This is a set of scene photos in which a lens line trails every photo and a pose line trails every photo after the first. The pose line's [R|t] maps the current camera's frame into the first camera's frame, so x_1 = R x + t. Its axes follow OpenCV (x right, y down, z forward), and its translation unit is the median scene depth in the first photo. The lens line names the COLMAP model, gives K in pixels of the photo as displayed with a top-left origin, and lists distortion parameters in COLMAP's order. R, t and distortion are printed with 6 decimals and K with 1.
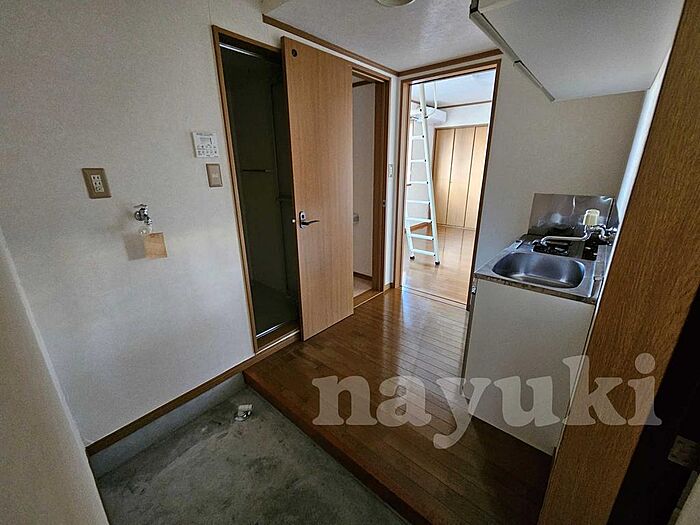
lens RADIAL K [[287.5, 0, 352.0], [0, 287.5, 260.3], [0, 0, 1]] dist [-0.001272, -0.000457]
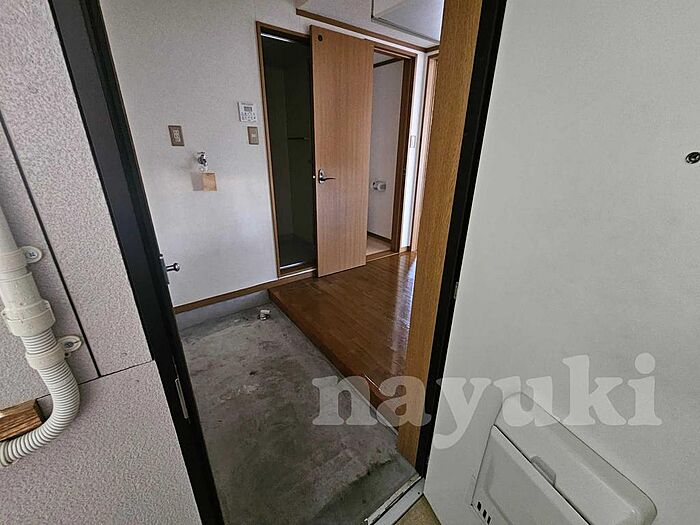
lens RADIAL K [[284.5, 0, 352.1], [0, 284.5, 260.0], [0, 0, 1]] dist [0.000347, -0.000118]
pose [[0.974763, 0.104893, -0.197063, 0.251899], [-0.092495, 0.993170, 0.071121, 0.124317], [0.203177, -0.051099, 0.977808, -0.210525]]
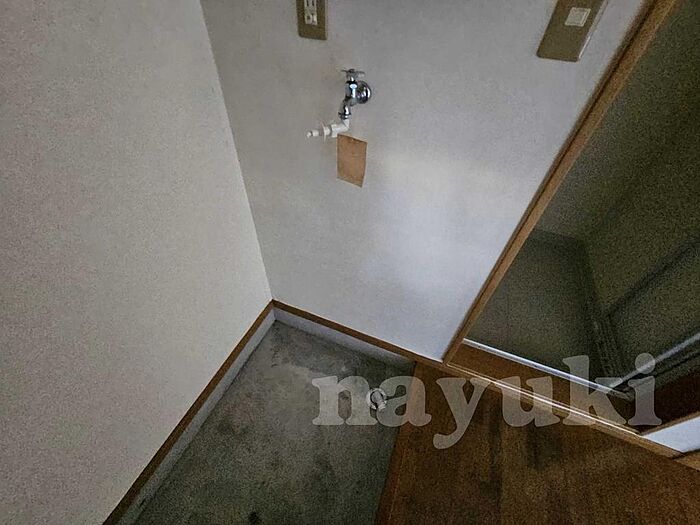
lens RADIAL K [[287.5, 0, 352.0], [0, 287.5, 260.3], [0, 0, 1]] dist [-0.001272, -0.000457]
pose [[0.318090, 0.698329, -0.641214, -0.152372], [-0.331950, 0.715566, 0.614633, -0.177929], [0.888047, 0.017342, 0.459425, 0.539946]]
